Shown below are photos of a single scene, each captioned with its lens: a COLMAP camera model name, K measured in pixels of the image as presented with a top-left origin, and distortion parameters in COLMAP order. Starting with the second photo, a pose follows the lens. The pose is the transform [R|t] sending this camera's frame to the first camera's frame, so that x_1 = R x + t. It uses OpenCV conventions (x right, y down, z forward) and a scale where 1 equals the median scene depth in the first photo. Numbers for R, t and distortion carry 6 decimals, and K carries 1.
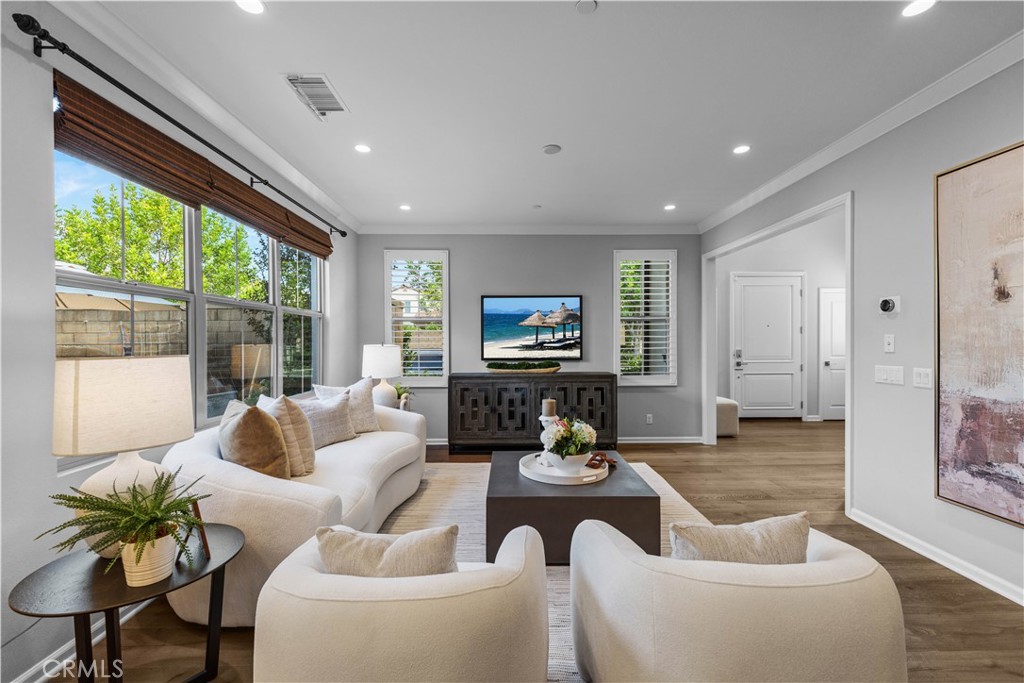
lens RADIAL K [[425.4, 0, 509.2], [0, 425.4, 344.9], [0, 0, 1]] dist [-0.007752, -0.000723]
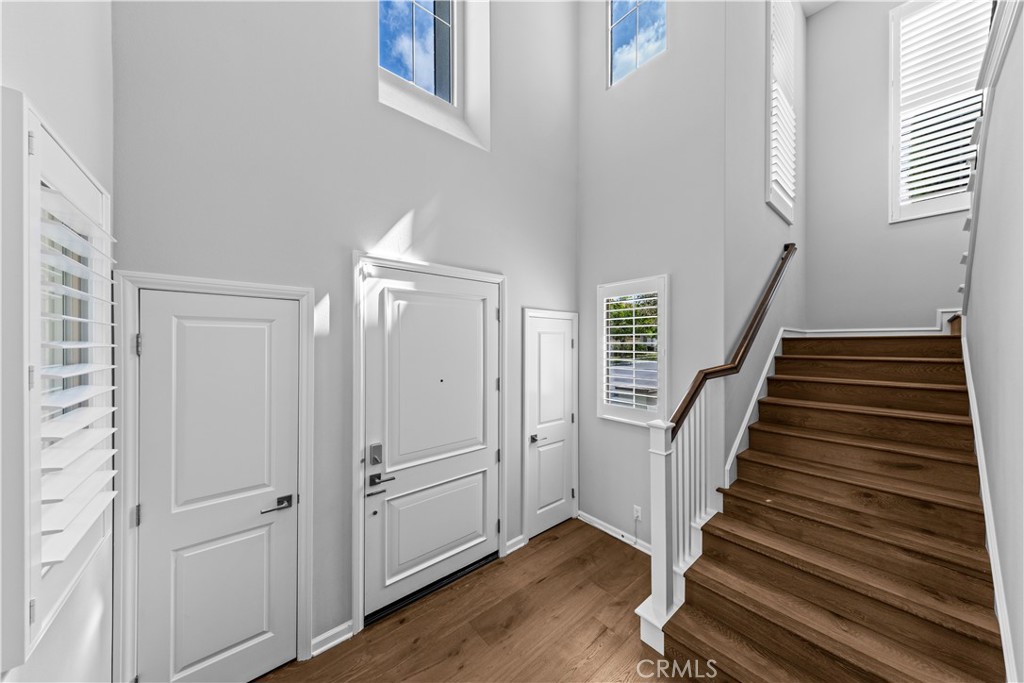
lens RADIAL K [[330.9, 0, 507.3], [0, 330.9, 341.7], [0, 0, 1]] dist [0.000087, 0.000001]
pose [[0.780609, 0.008090, 0.624967, 0.438213], [-0.002307, 0.999947, -0.010063, -0.084366], [-0.625015, 0.006414, 0.780587, 0.668869]]
